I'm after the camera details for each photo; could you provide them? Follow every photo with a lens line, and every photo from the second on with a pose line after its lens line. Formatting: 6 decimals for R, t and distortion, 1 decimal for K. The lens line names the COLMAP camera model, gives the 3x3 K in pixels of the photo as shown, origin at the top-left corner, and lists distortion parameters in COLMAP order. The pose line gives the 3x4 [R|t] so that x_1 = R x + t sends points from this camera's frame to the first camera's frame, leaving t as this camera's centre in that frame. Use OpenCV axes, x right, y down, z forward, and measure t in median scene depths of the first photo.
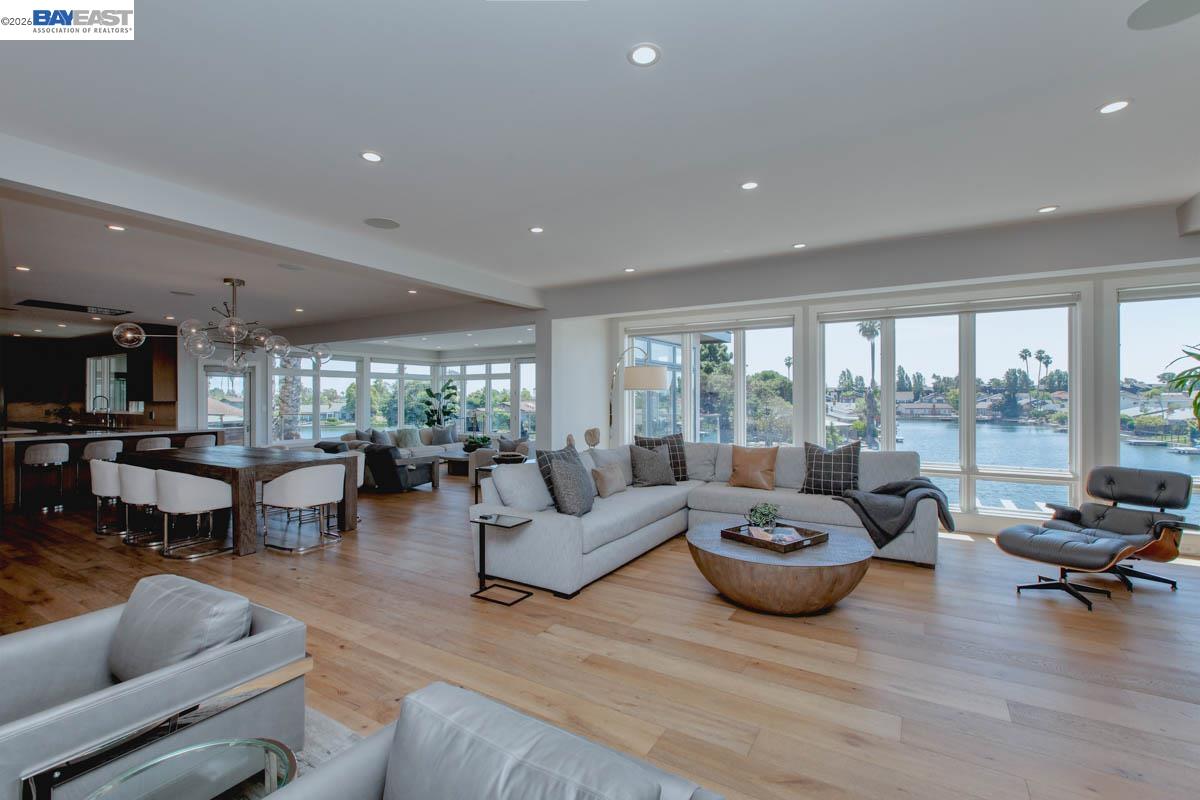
lens RADIAL K [[536.9, 0, 590.6], [0, 536.9, 397.8], [0, 0, 1]] dist [0.000754, -0.000016]
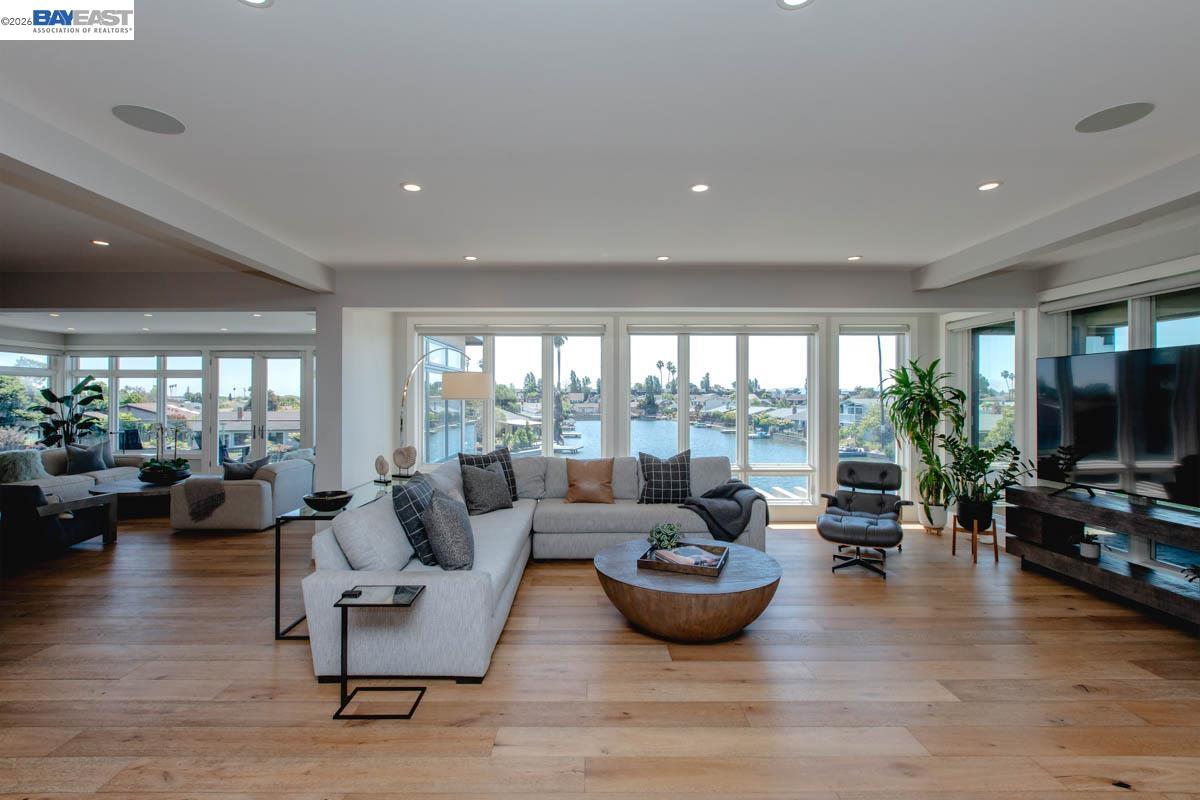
lens RADIAL K [[536.9, 0, 590.6], [0, 536.9, 397.8], [0, 0, 1]] dist [0.000754, -0.000016]
pose [[0.848121, 0.002390, 0.529797, -0.194503], [-0.002150, 0.999997, -0.001070, -0.017105], [-0.529798, -0.000232, 0.848124, 0.171165]]
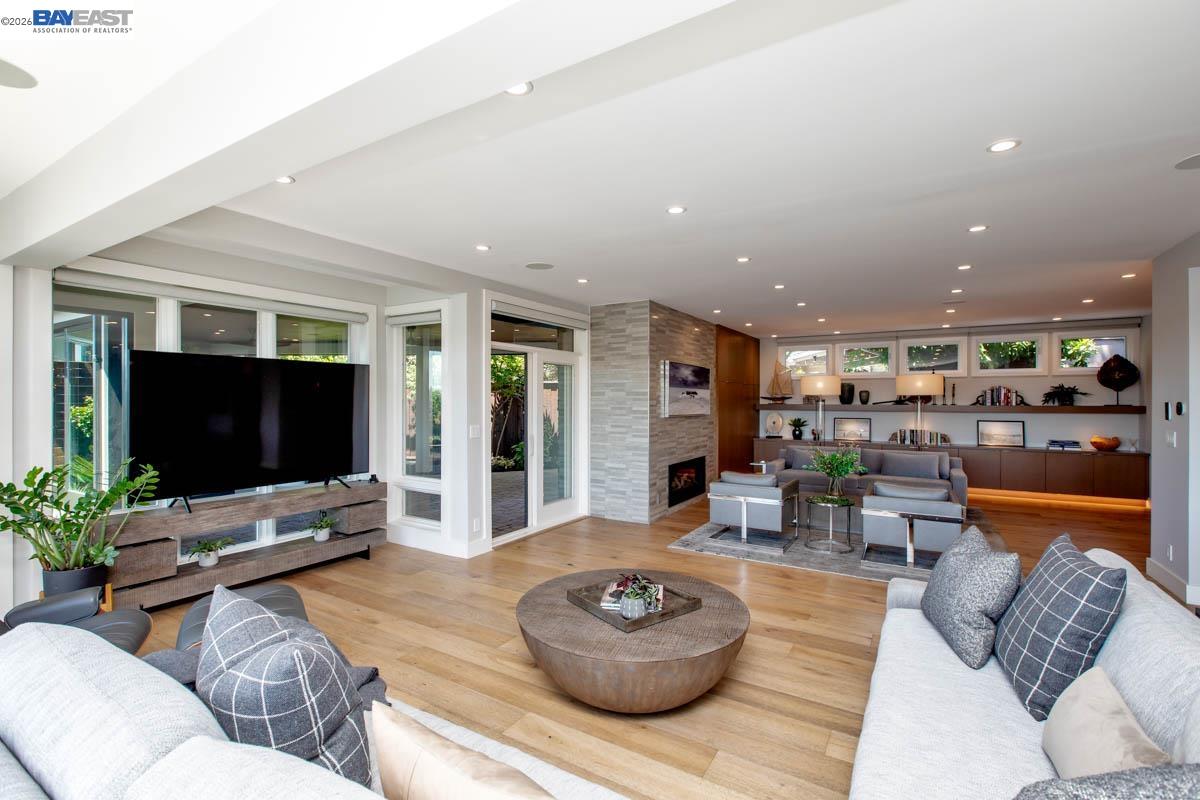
lens RADIAL K [[539.1, 0, 572.6], [0, 539.1, 403.4], [0, 0, 1]] dist [0.001984, 0.000610]
pose [[-0.999397, 0.000730, 0.034724, 0.256174], [0.000919, 0.999985, 0.005418, -0.019083], [-0.034720, 0.005447, -0.999382, 1.124975]]
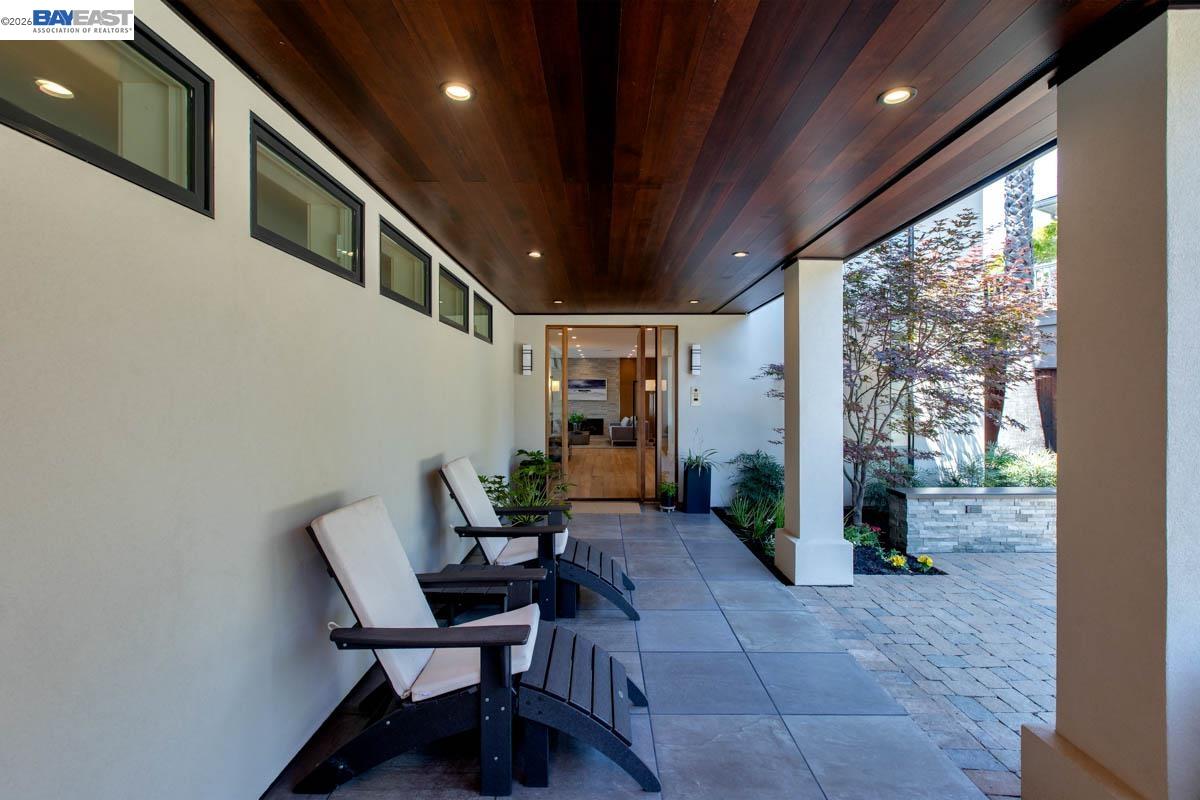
lens RADIAL K [[541.2, 0, 599.8], [0, 541.2, 392.7], [0, 0, 1]] dist [0.001165, 0.000435]
pose [[-0.521160, 0.000254, 0.853459, -2.689794], [0.004812, 0.999985, 0.002641, -0.033355], [-0.853445, 0.005483, -0.521153, 1.395223]]
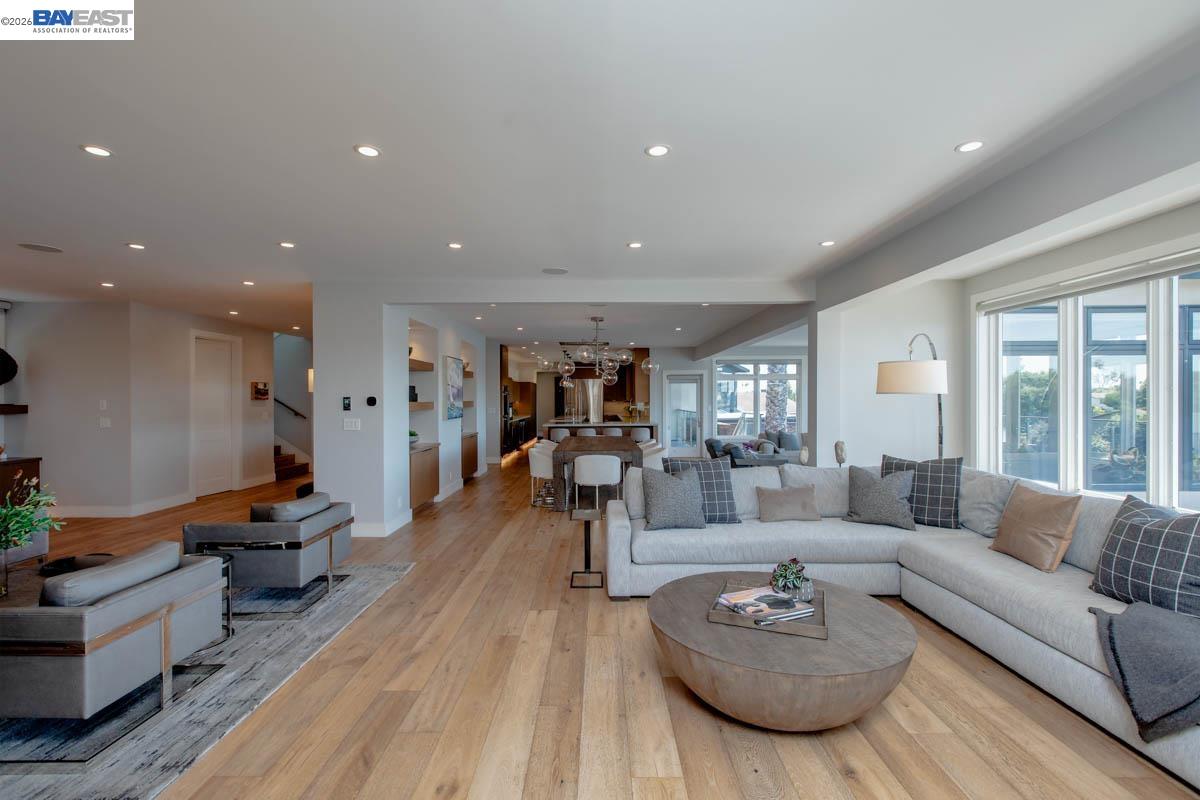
lens RADIAL K [[536.3, 0, 600.0], [0, 536.3, 400.0], [0, 0, 1]] dist [0.000790, 0.000156]
pose [[0.520369, 0.001645, -0.853940, 0.524384], [0.006766, 0.999959, 0.006050, -0.013482], [0.853914, -0.008926, 0.520337, 0.277385]]
